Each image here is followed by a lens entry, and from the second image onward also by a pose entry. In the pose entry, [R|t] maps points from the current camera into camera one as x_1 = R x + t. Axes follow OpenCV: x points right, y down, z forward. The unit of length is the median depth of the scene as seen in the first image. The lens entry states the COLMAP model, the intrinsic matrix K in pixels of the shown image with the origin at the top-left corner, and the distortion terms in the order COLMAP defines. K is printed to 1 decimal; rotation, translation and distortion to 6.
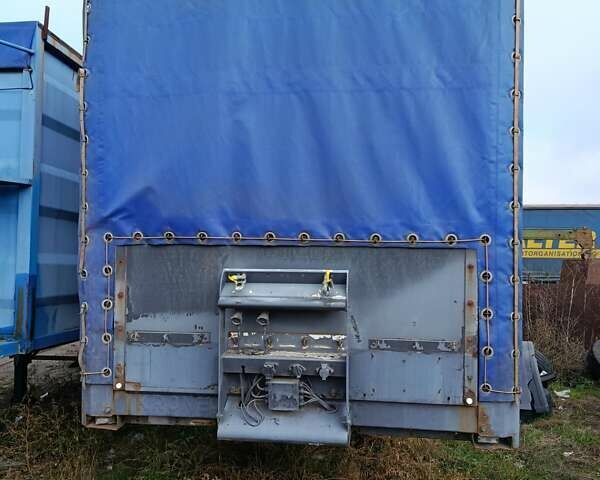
lens RADIAL K [[537.5, 0, 302.0], [0, 537.5, 239.8], [0, 0, 1]] dist [0.114968, -0.112377]
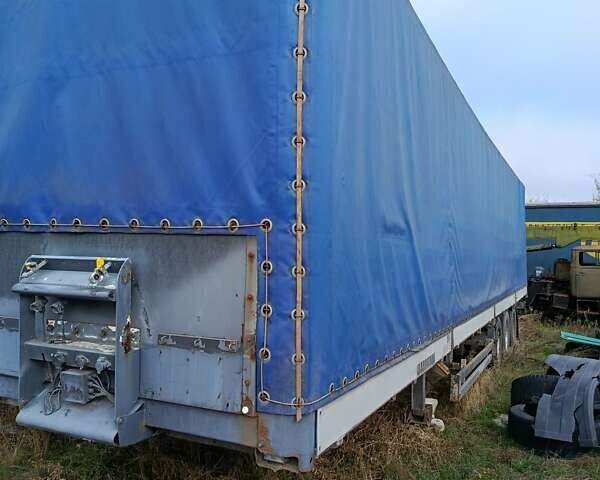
lens RADIAL K [[537.5, 0, 296.2], [0, 537.5, 237.7], [0, 0, 1]] dist [0.114968, -0.112377]
pose [[0.945597, 0.003102, -0.325326, 0.645382], [-0.004439, 0.999984, -0.003369, 0.022466], [0.325310, 0.004630, 0.945596, 0.200326]]
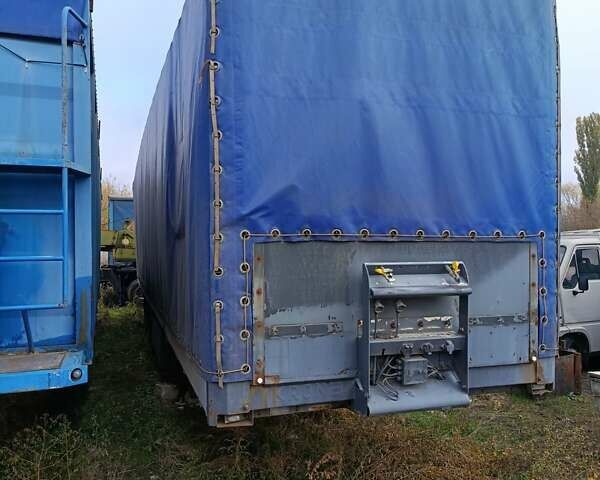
lens RADIAL K [[537.5, 0, 295.9], [0, 537.5, 237.5], [0, 0, 1]] dist [0.114968, -0.112377]
pose [[0.901102, -0.009854, 0.433495, -0.746899], [0.002665, 0.999849, 0.017188, -0.017400], [-0.433598, -0.014333, 0.900992, 0.070504]]
